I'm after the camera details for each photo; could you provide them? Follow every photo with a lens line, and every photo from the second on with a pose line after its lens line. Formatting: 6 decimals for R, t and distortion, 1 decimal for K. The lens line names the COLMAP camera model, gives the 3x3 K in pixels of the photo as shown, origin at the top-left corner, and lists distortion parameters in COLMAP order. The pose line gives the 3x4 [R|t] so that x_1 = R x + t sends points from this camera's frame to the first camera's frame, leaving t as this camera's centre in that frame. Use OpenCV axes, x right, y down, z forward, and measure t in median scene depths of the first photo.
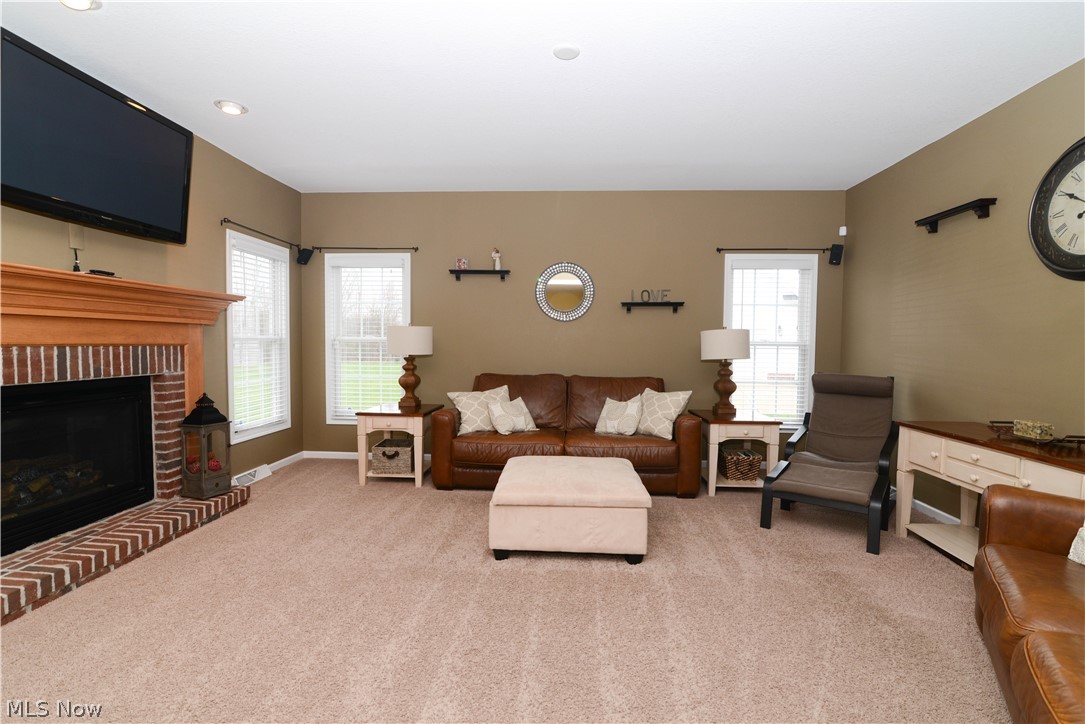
lens RADIAL K [[496.5, 0, 542.5], [0, 496.5, 362.0], [0, 0, 1]] dist [-0.001643, -0.000398]
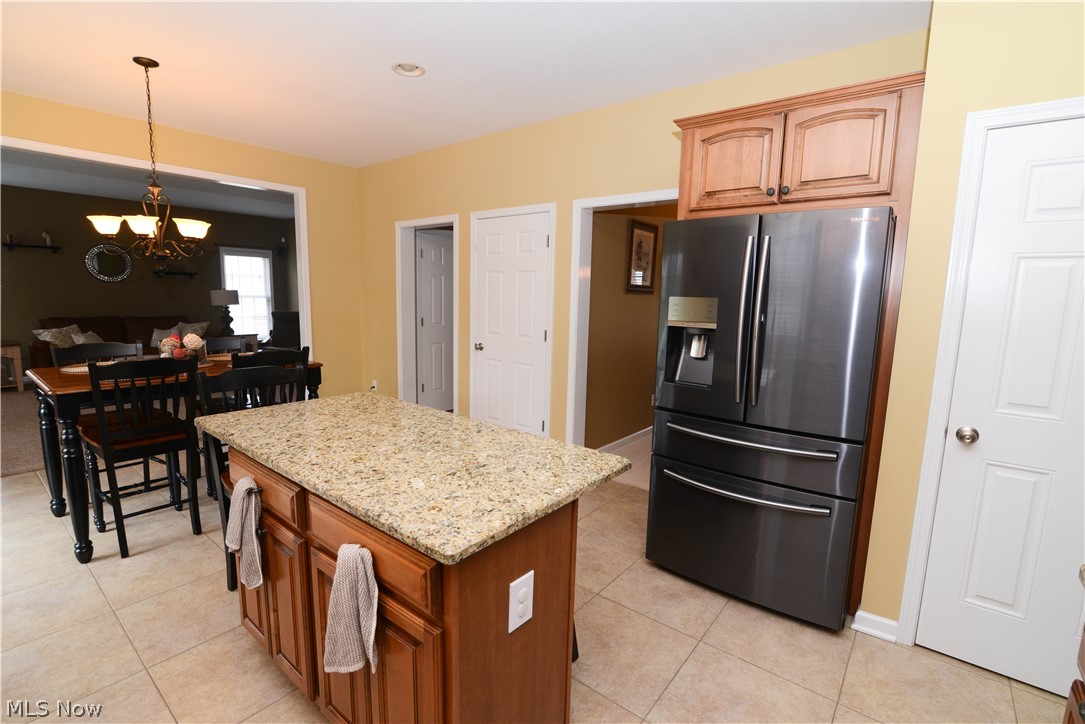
lens RADIAL K [[496.5, 0, 542.5], [0, 496.5, 362.0], [0, 0, 1]] dist [-0.001643, -0.000398]
pose [[0.588354, -0.104376, 0.801838, -0.456318], [0.016474, 0.992975, 0.117169, 0.008408], [-0.808435, -0.055728, 0.585941, -1.091543]]
